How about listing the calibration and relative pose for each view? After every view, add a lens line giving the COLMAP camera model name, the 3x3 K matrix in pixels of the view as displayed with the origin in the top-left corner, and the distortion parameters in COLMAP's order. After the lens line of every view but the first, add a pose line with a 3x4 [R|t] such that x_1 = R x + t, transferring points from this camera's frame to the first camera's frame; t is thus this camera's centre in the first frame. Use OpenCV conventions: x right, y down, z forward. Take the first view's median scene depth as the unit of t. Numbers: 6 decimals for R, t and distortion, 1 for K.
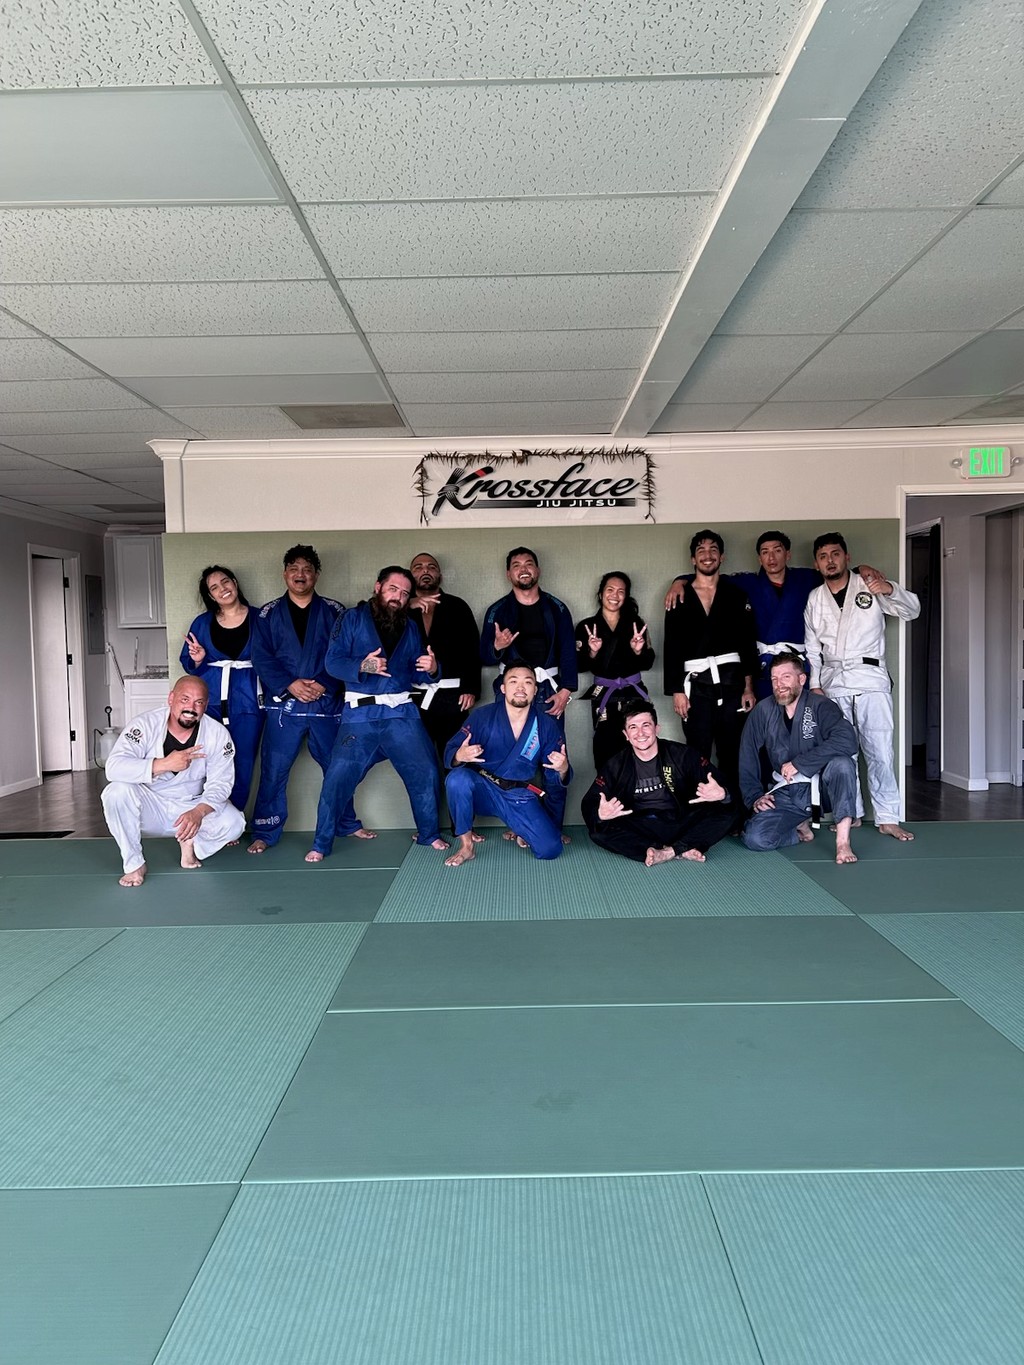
lens RADIAL K [[1022.6, 0, 518.5], [0, 1022.6, 691.6], [0, 0, 1]] dist [0.030476, -0.042672]
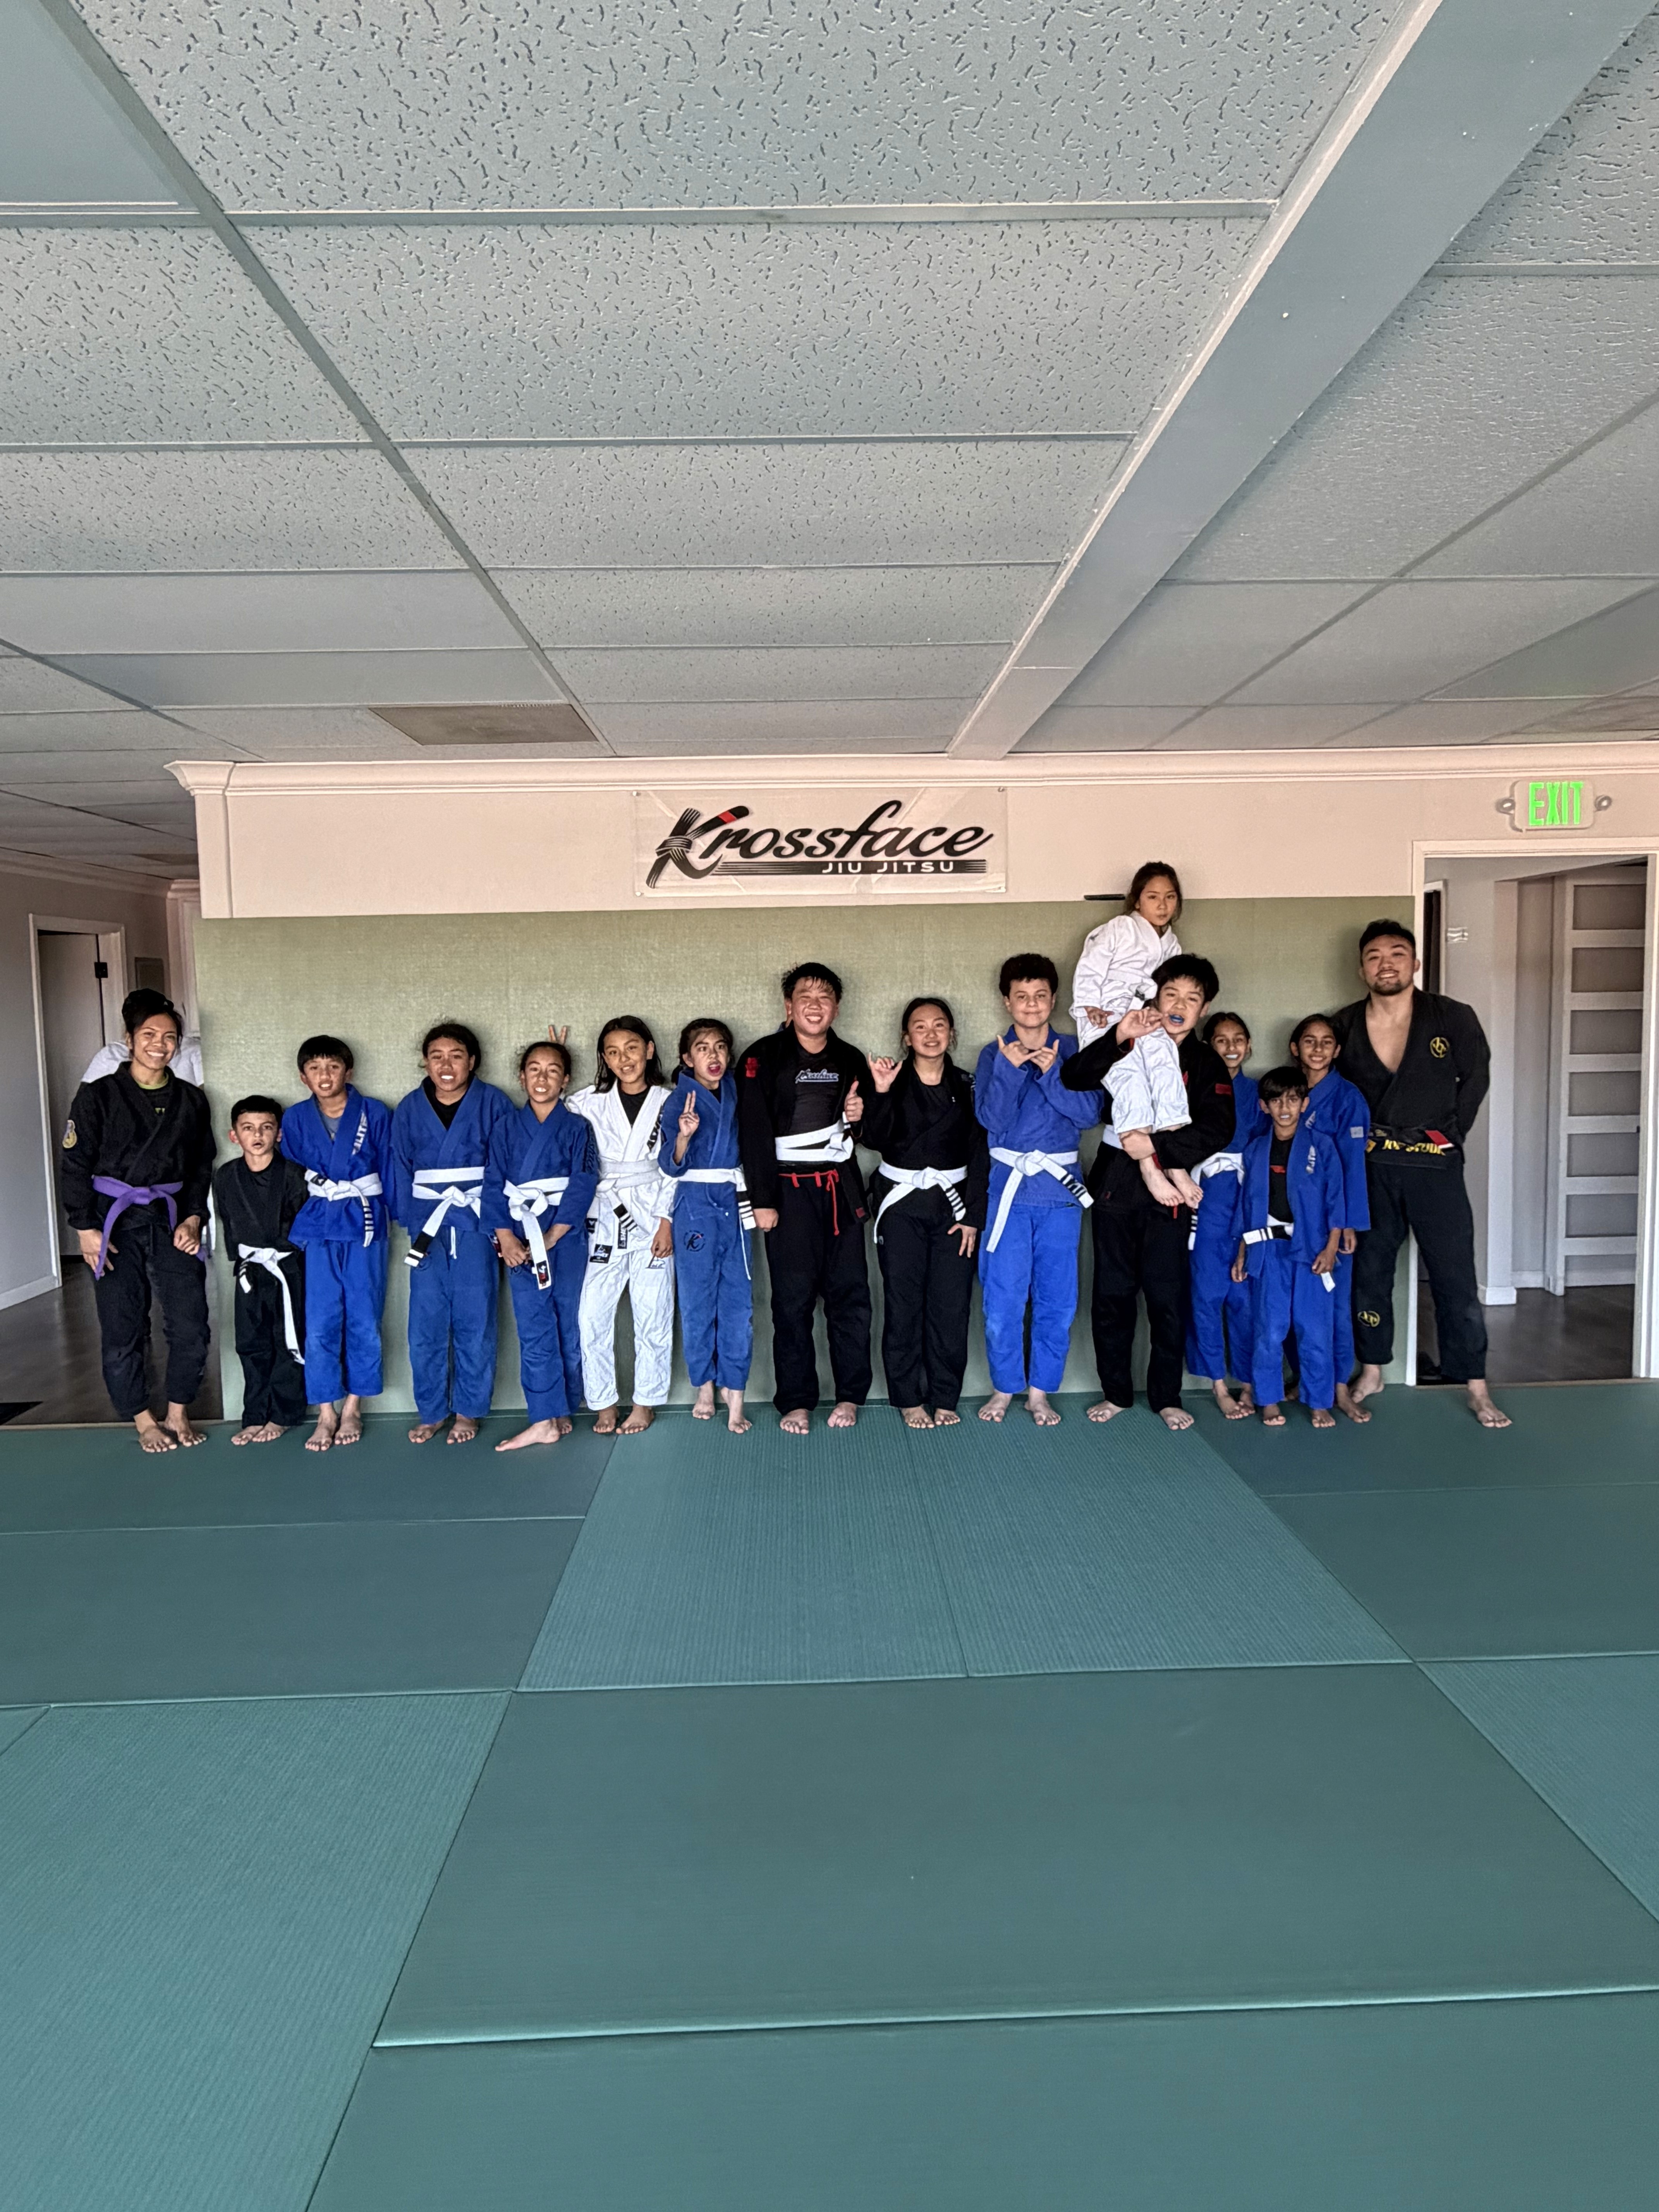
lens RADIAL K [[1344.5, 0, 833.7], [0, 1344.5, 1101.8], [0, 0, 1]] dist [-0.020443, 0.014836]
pose [[0.999588, -0.002850, 0.028558, 0.002415], [0.002204, 0.999742, 0.022619, -0.084044], [-0.028615, -0.022546, 0.999336, 0.274029]]
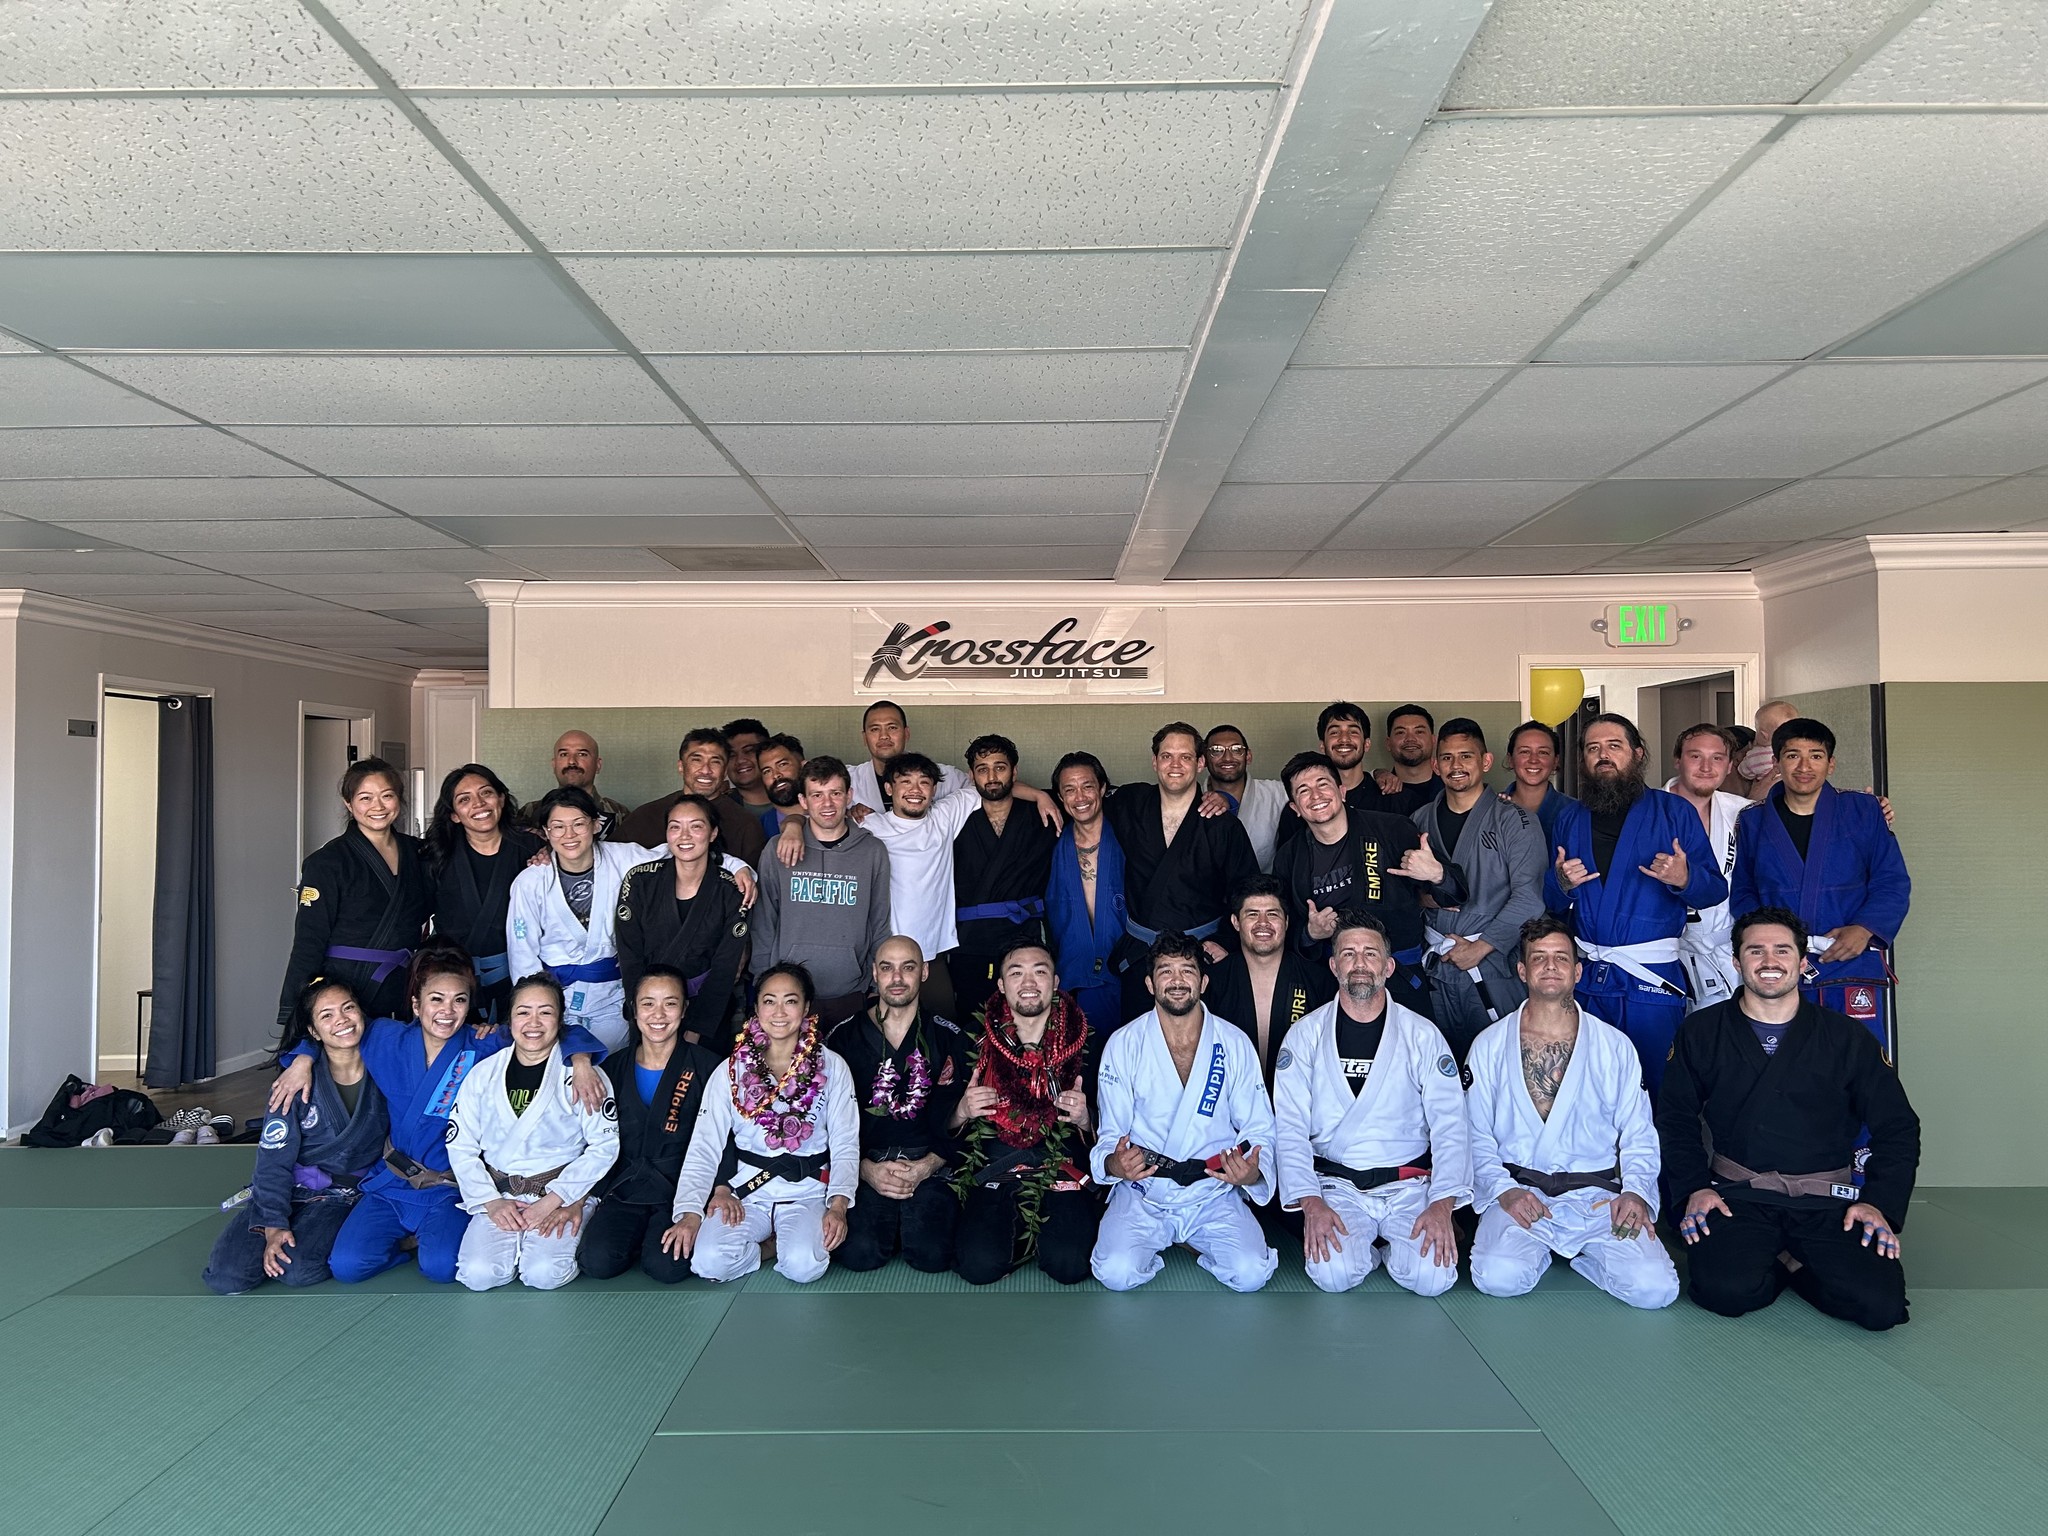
lens RADIAL K [[1534.3, 0, 1031.2], [0, 1534.3, 756.4], [0, 0, 1]] dist [0.030476, -0.042672]
pose [[0.999896, 0.013264, -0.005688, 0.051287], [-0.013693, 0.996418, -0.083446, -0.048633], [0.004561, 0.083515, 0.996496, -0.073907]]
